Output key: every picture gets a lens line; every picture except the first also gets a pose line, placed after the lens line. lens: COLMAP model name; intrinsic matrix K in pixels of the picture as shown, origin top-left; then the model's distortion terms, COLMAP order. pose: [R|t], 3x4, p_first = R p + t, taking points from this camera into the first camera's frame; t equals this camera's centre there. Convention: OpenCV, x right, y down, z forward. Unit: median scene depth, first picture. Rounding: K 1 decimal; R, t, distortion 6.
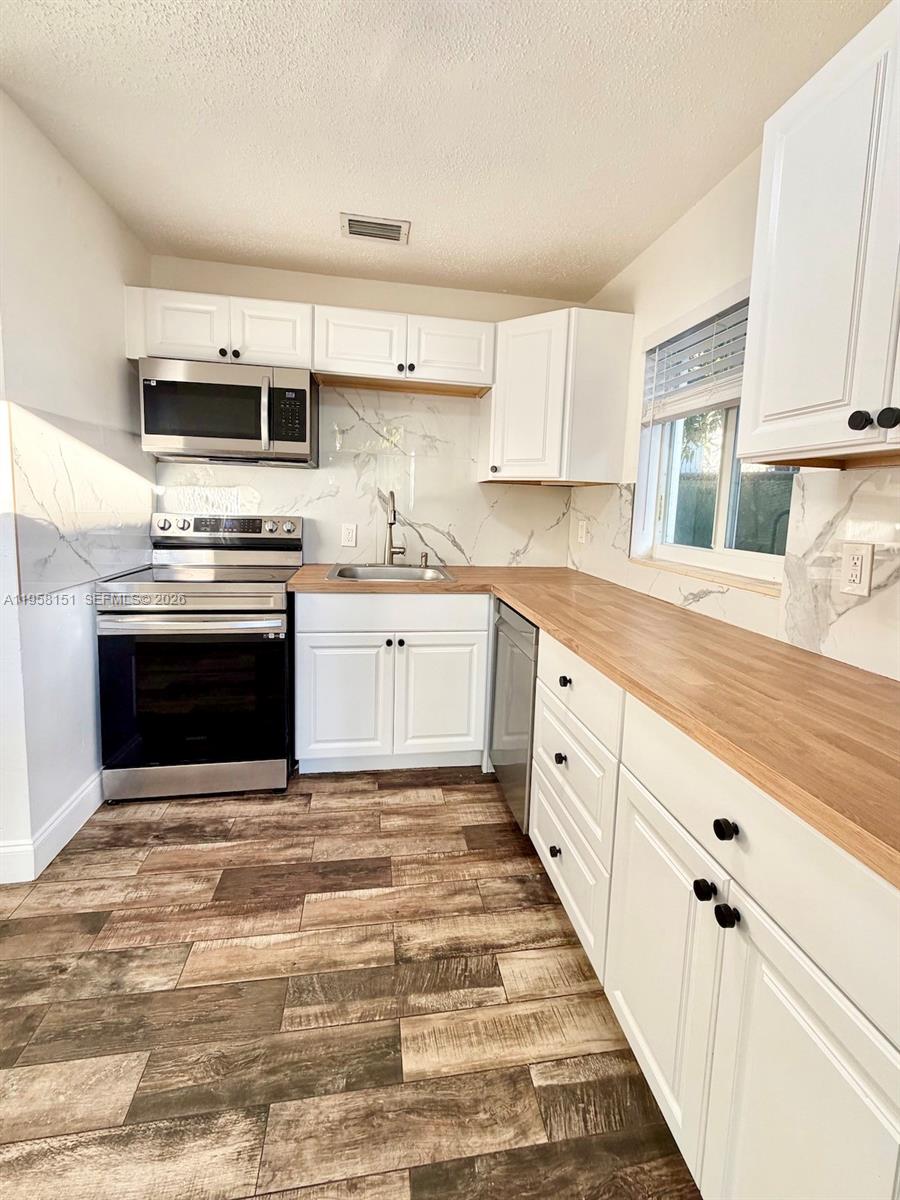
lens RADIAL K [[530.2, 0, 467.4], [0, 530.2, 563.7], [0, 0, 1]] dist [0.001153, -0.000483]
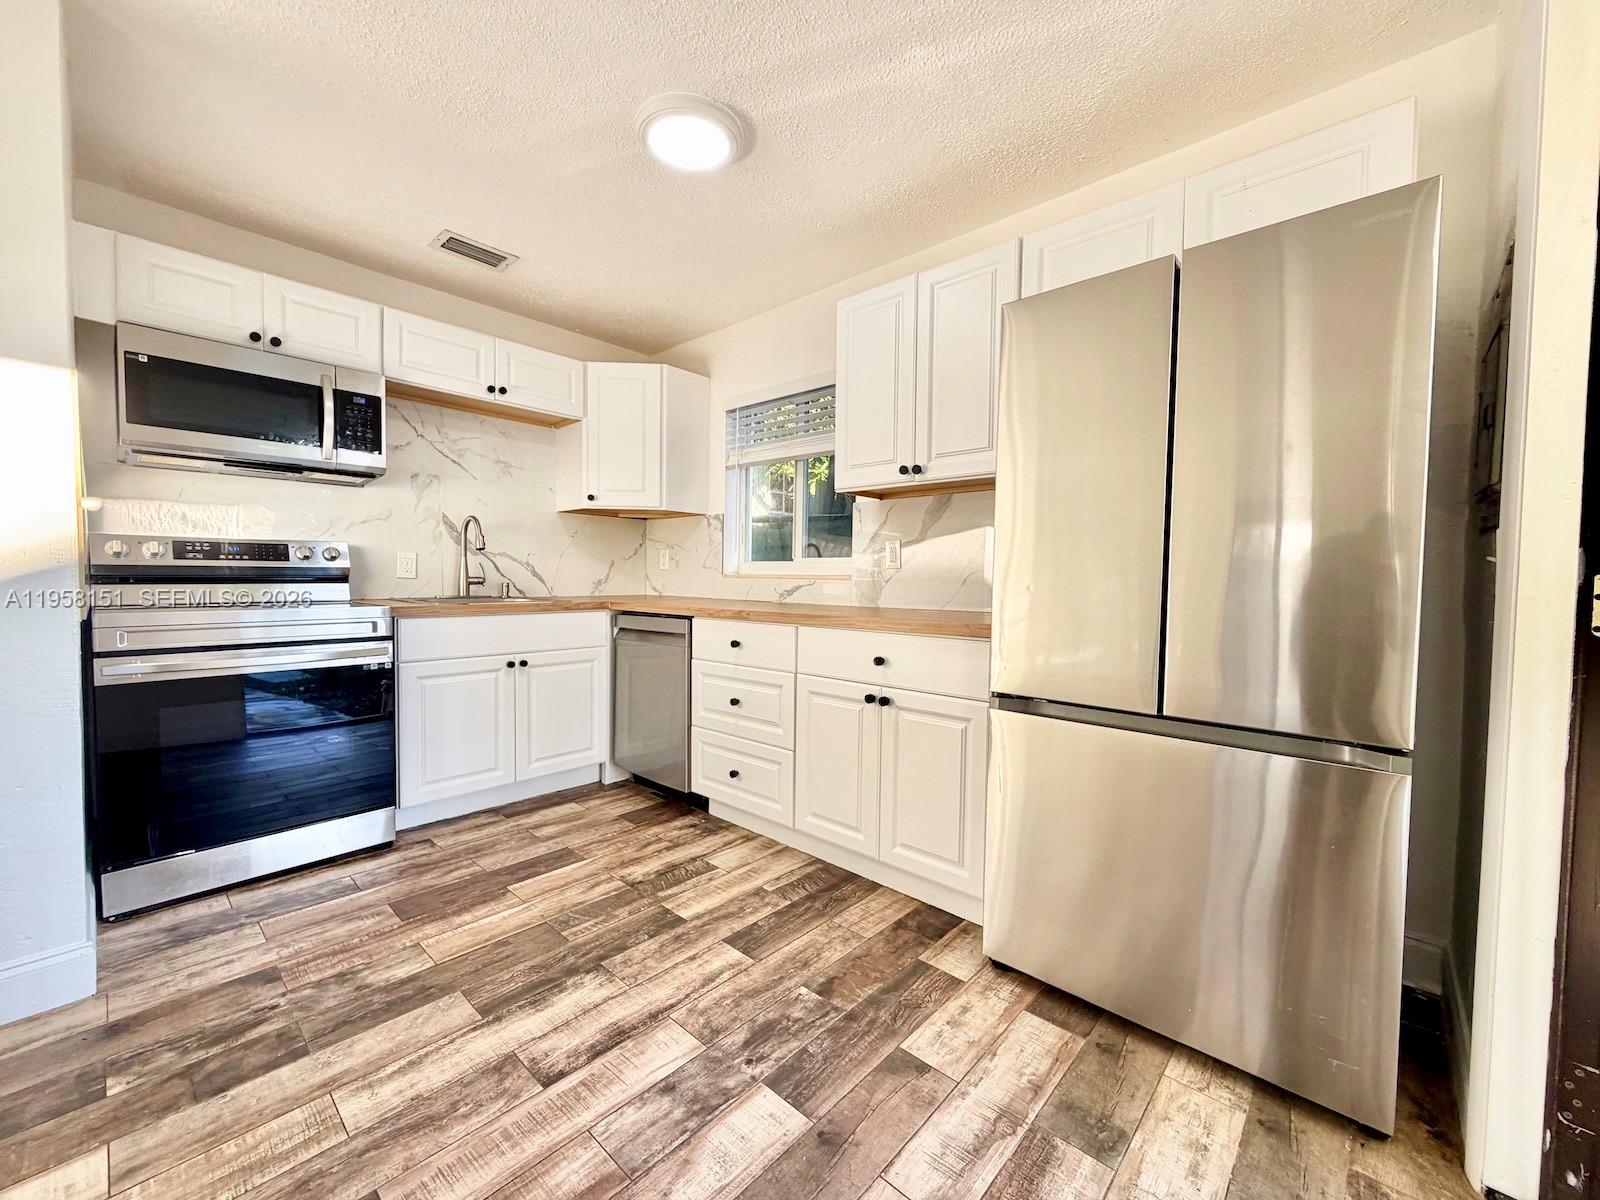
lens RADIAL K [[641.1, 0, 803.3], [0, 641.1, 591.4], [0, 0, 1]] dist [0.000550, -0.000080]
pose [[0.806280, -0.028312, 0.590856, -0.453414], [0.072910, 0.995994, -0.051768, 0.128158], [-0.587023, 0.084819, 0.805115, -0.316356]]
